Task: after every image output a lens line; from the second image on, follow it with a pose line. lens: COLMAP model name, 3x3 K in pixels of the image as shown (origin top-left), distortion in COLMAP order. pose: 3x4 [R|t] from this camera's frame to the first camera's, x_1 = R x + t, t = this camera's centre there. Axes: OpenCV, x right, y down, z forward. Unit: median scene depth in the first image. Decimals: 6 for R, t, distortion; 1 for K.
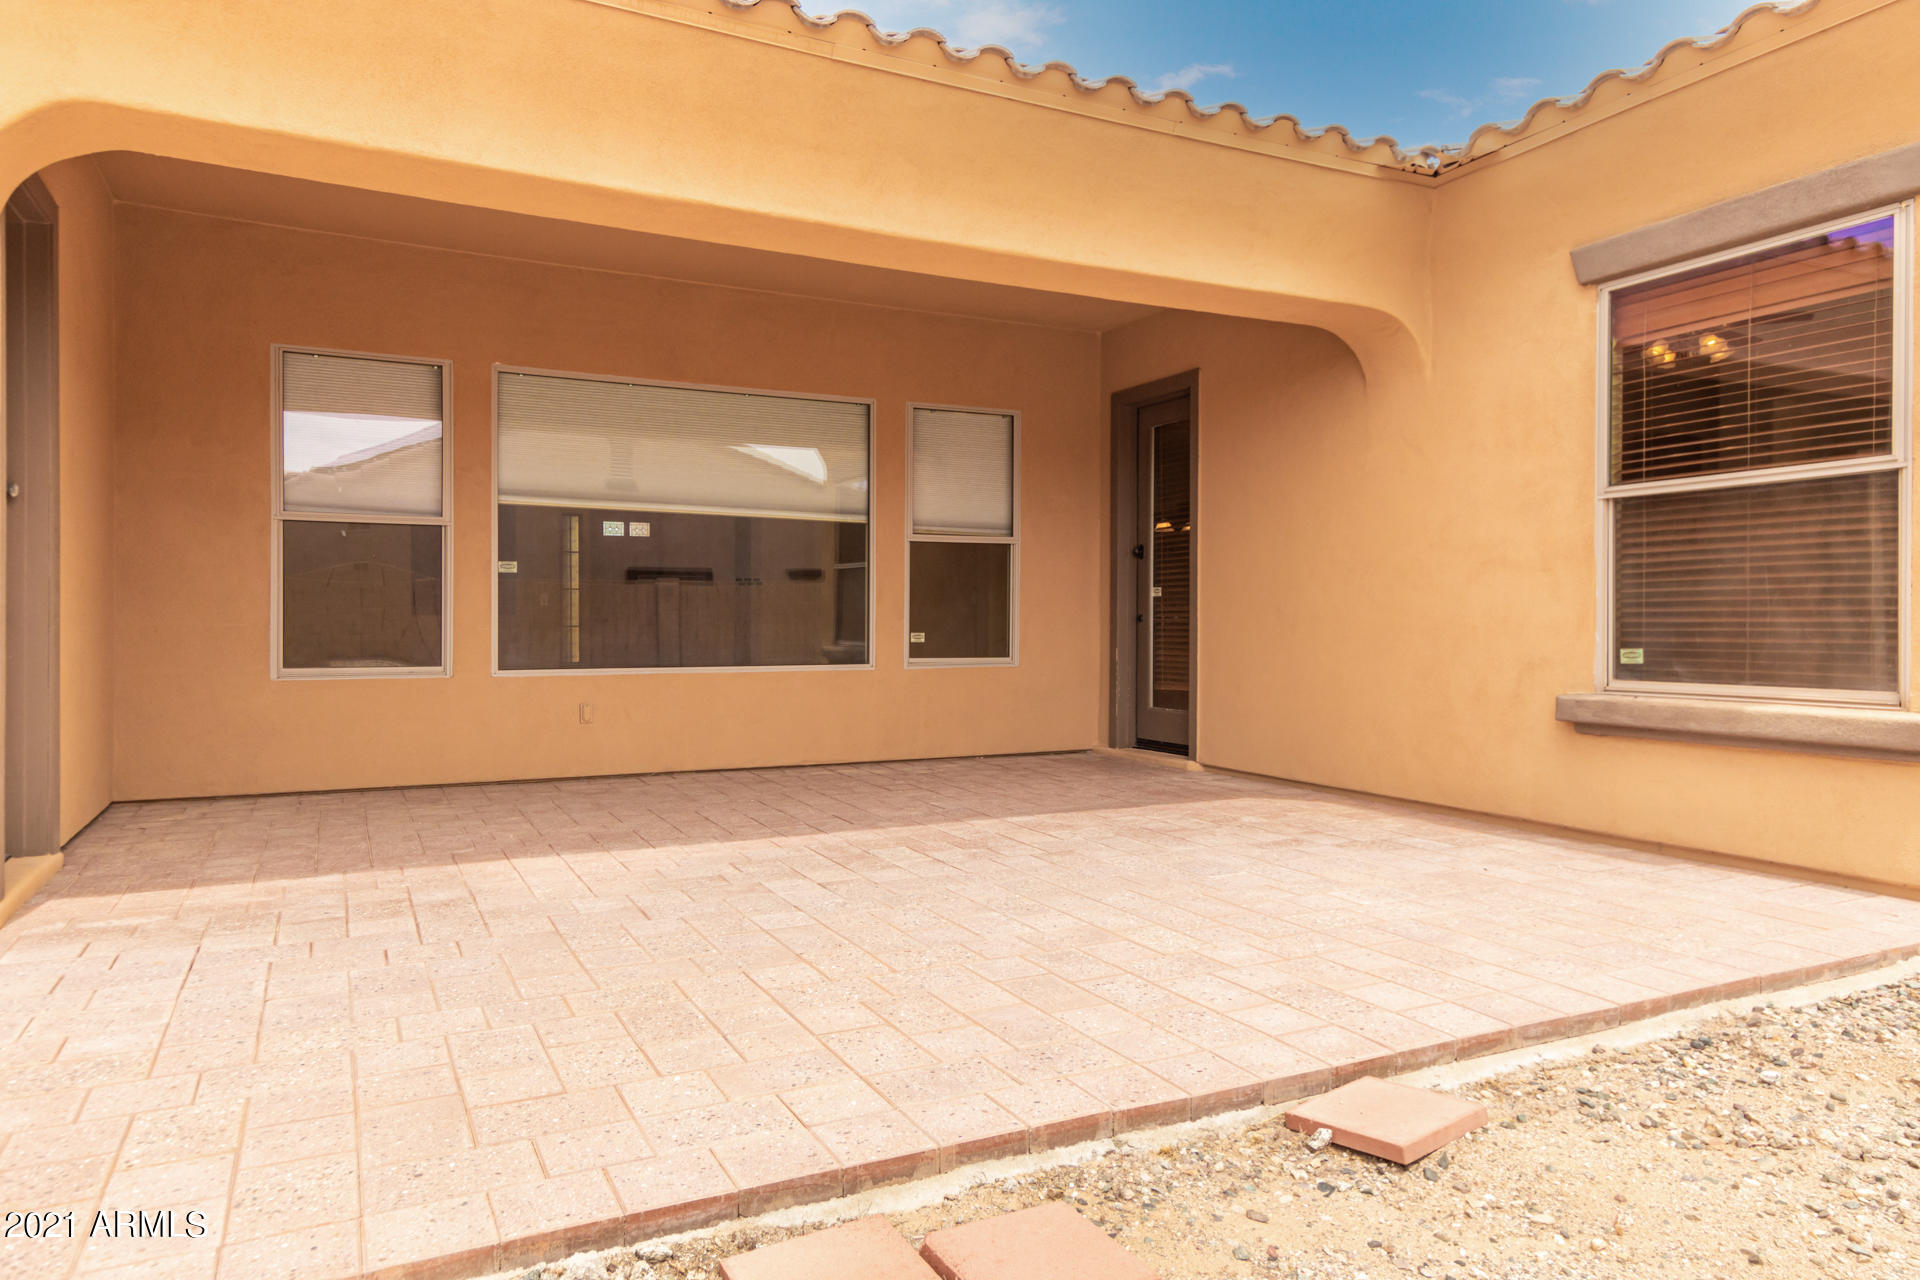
lens RADIAL K [[1240.9, 0, 961.6], [0, 1240.9, 636.6], [0, 0, 1]] dist [0.008964, 0.001462]
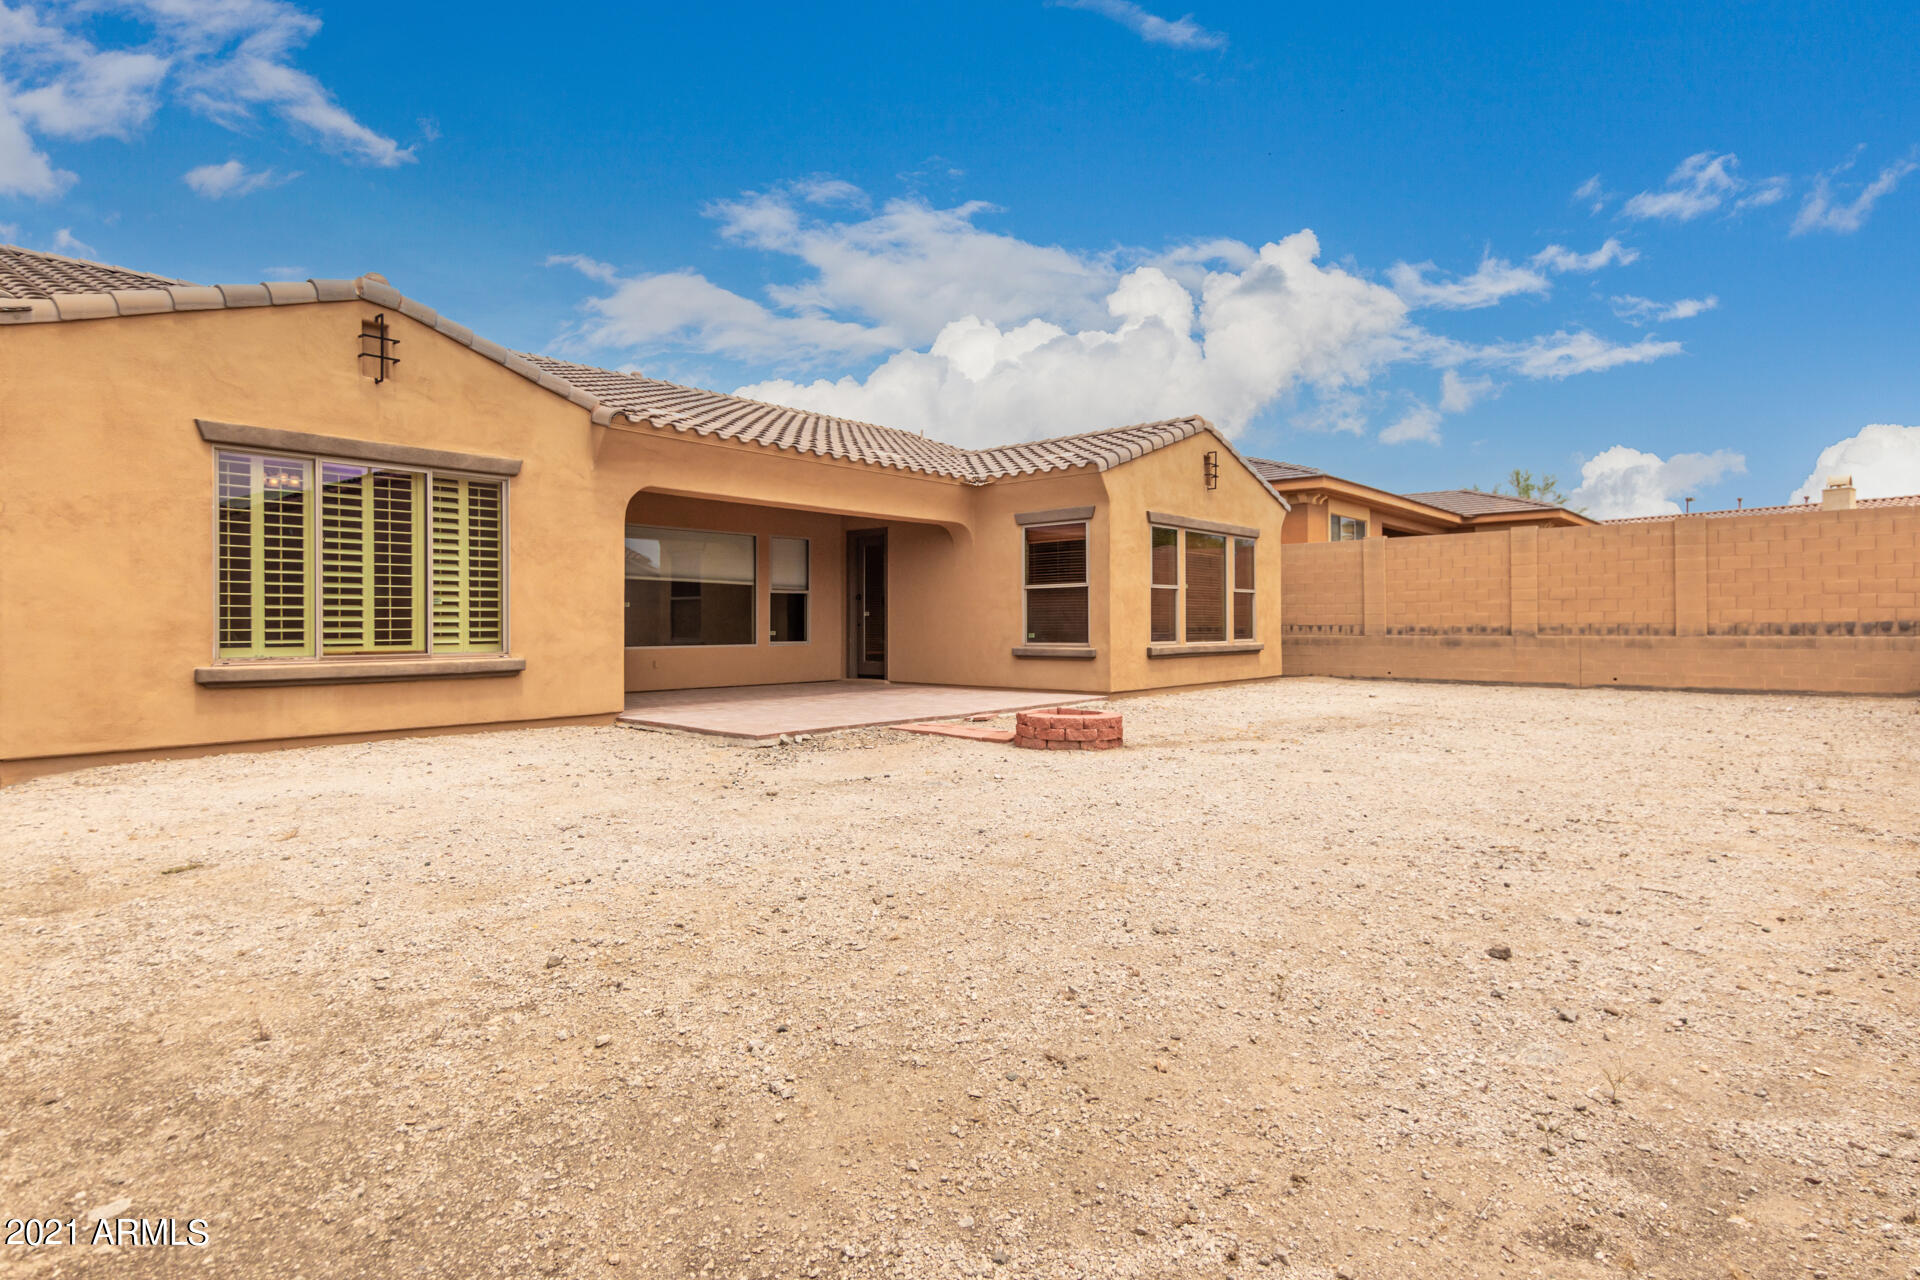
lens RADIAL K [[995.4, 0, 959.2], [0, 995.4, 635.4], [0, 0, 1]] dist [0.013166, -0.002224]
pose [[0.929048, -0.005731, 0.369914, -0.418782], [0.007511, 0.999966, -0.003370, 0.014497], [-0.369882, 0.005910, 0.929060, -0.934069]]
